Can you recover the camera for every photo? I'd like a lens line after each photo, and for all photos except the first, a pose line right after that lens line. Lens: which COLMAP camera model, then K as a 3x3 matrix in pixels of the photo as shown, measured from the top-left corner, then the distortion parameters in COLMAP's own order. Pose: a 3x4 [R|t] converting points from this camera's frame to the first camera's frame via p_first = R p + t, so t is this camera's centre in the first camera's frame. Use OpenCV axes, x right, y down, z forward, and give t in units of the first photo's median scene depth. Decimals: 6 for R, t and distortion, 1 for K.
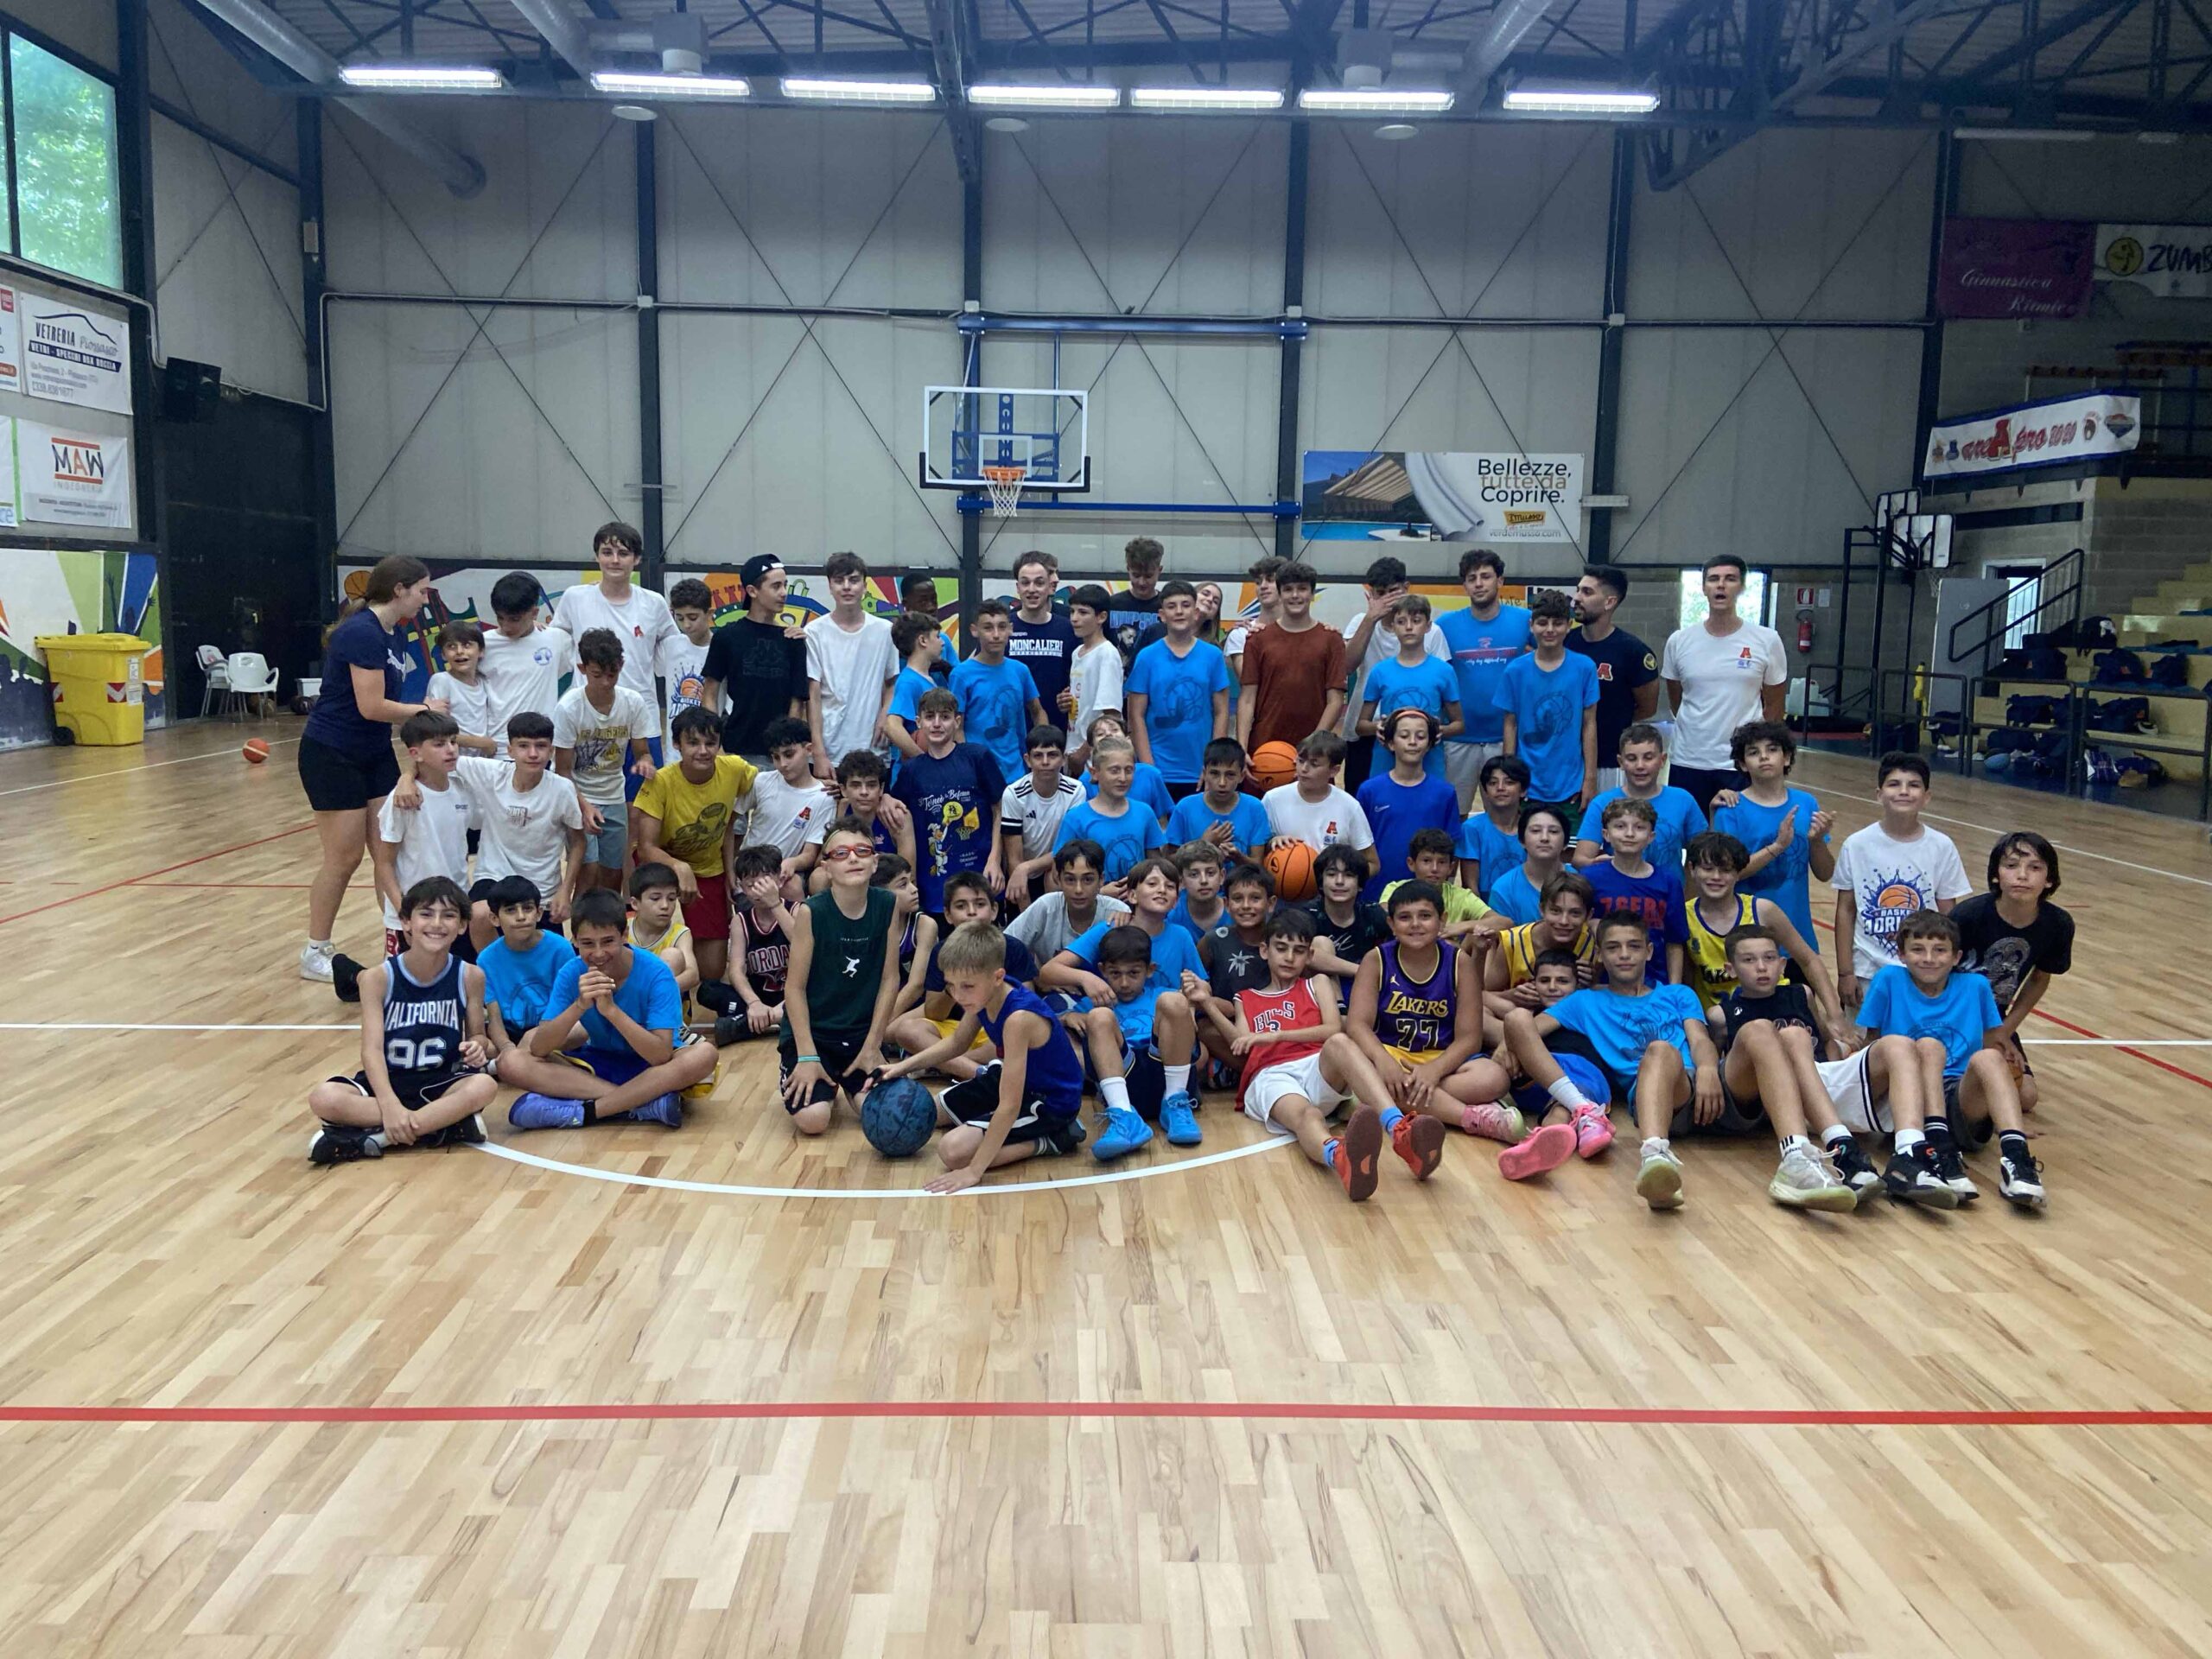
lens RADIAL K [[1644.1, 0, 1080.7], [0, 1644.1, 803.5], [0, 0, 1]] dist [0.126557, -0.159788]
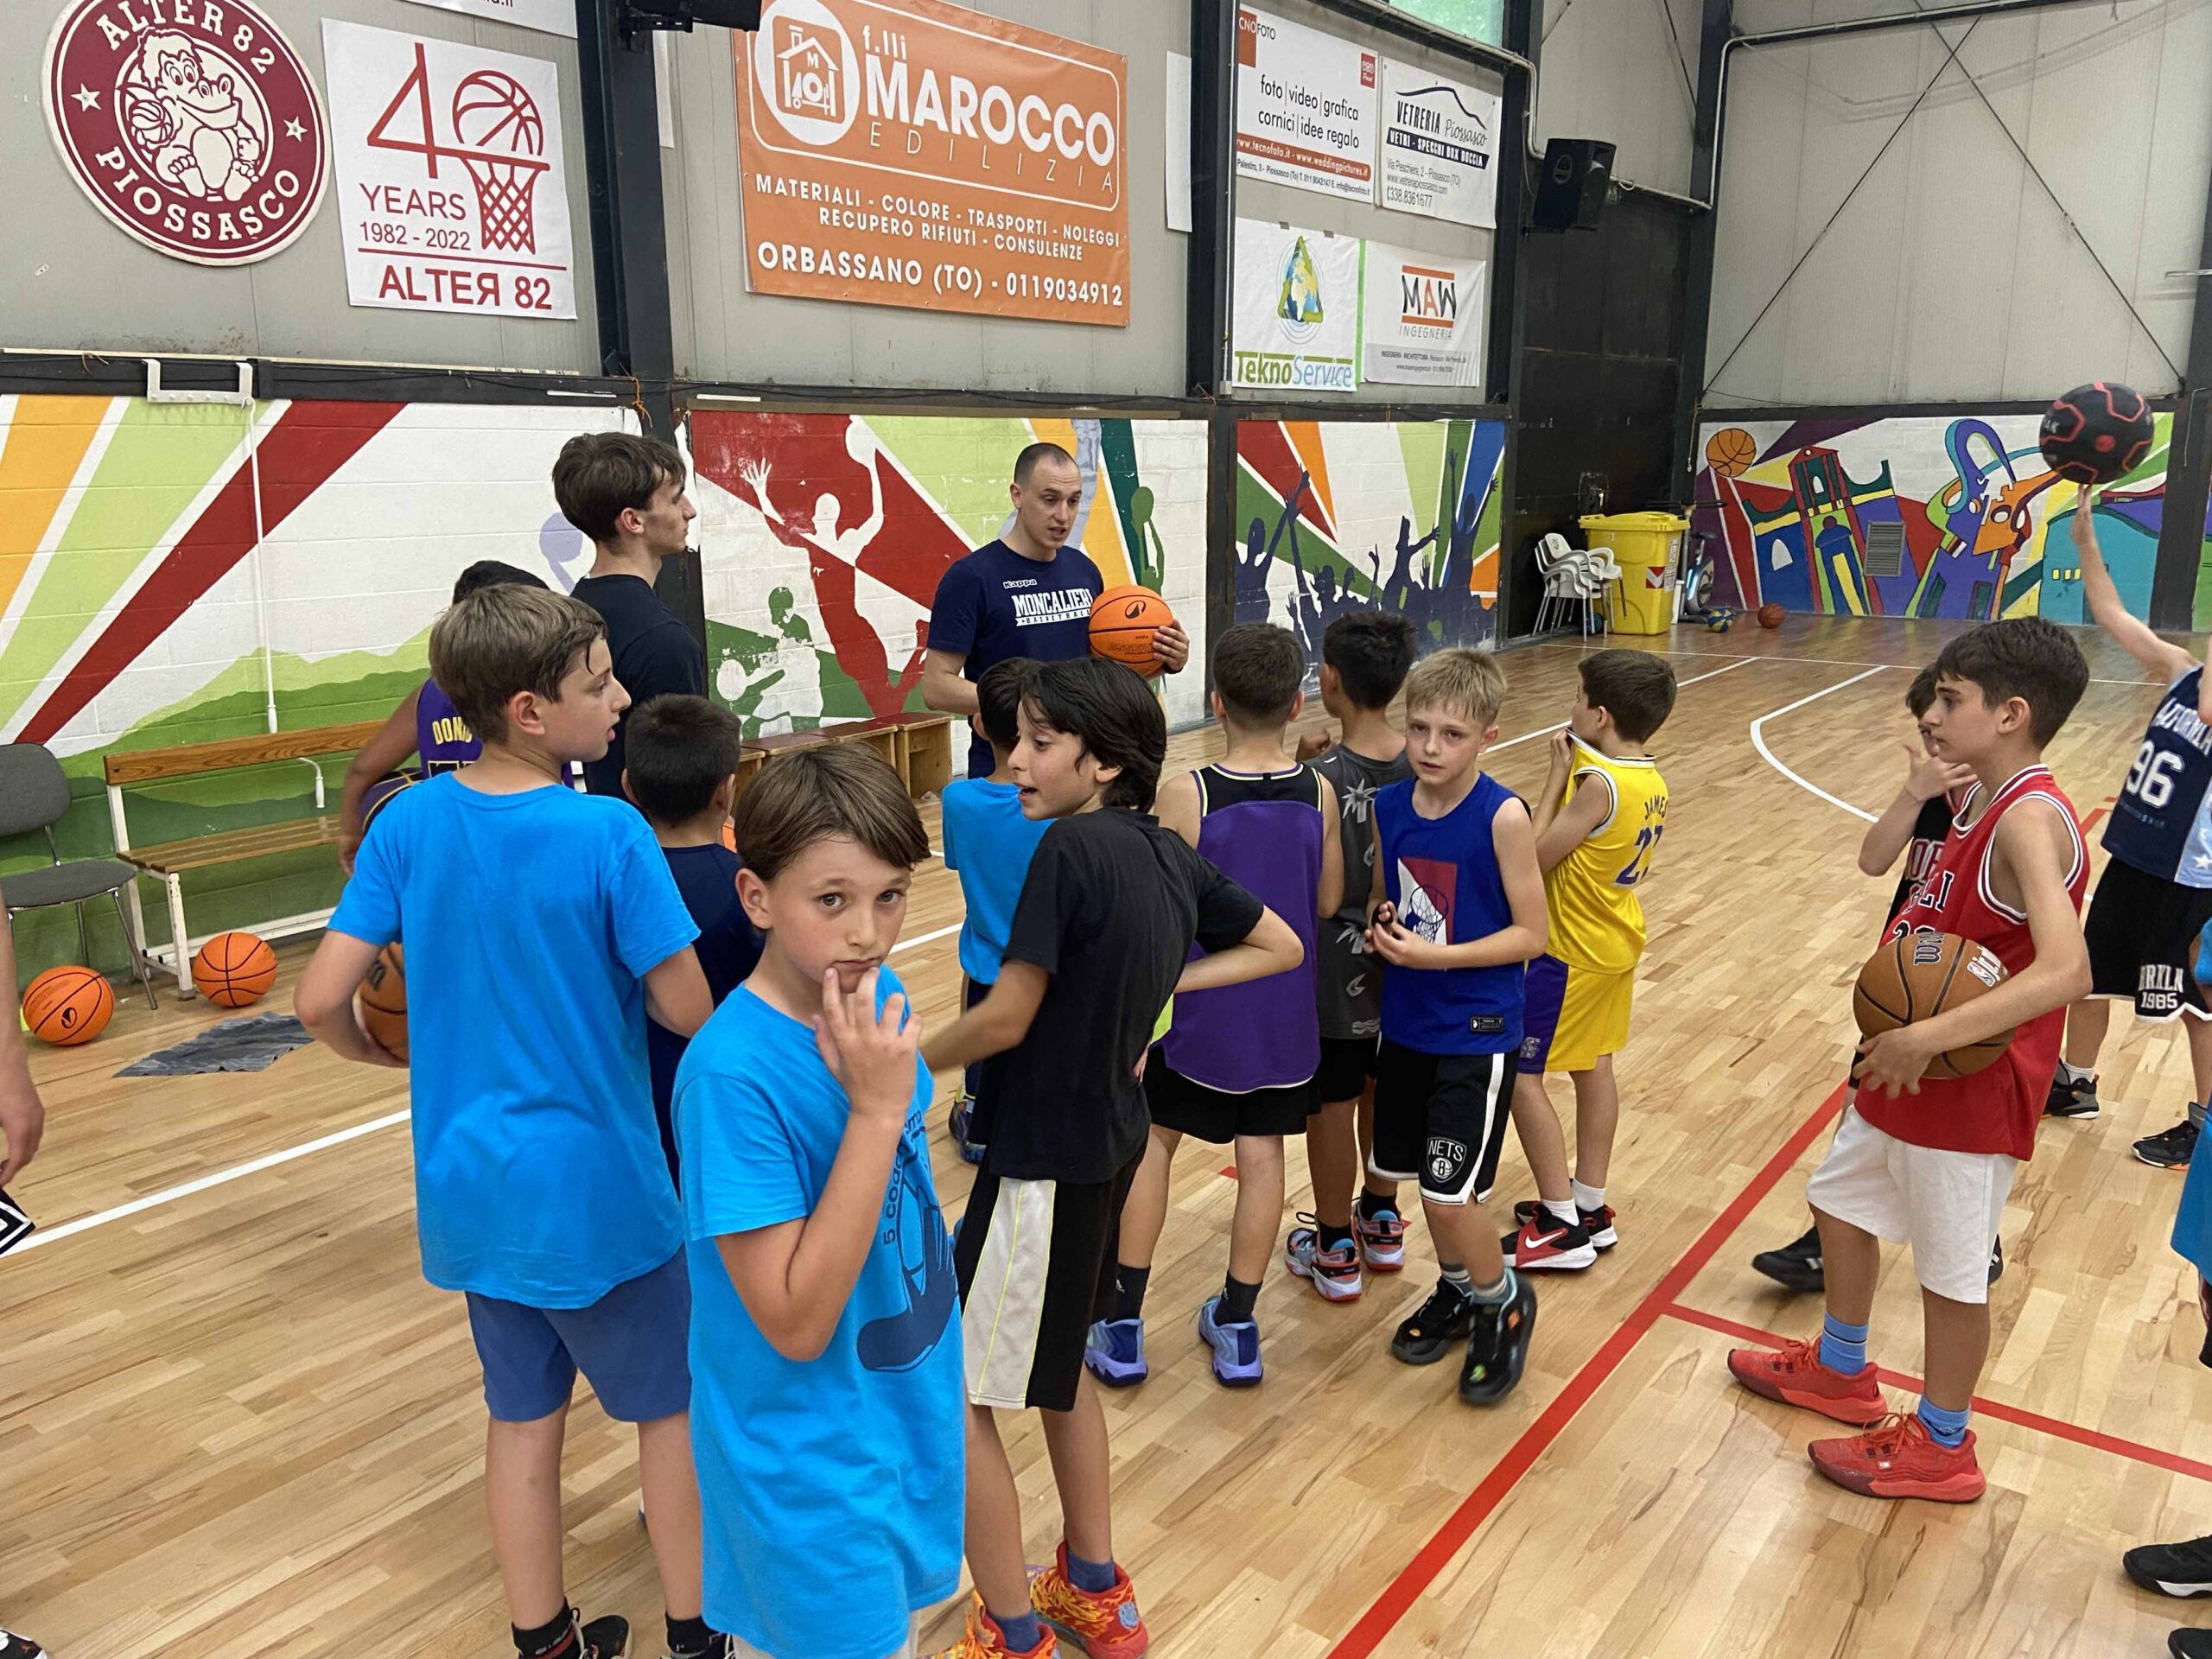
lens RADIAL K [[1649.6, 0, 1117.1], [0, 1649.6, 807.3], [0, 0, 1]] dist [0.123397, -0.156212]
pose [[0.783774, 0.114498, -0.610401, -0.212531], [-0.057141, 0.991984, 0.112704, -0.051083], [0.618412, -0.053456, 0.784034, 0.303264]]
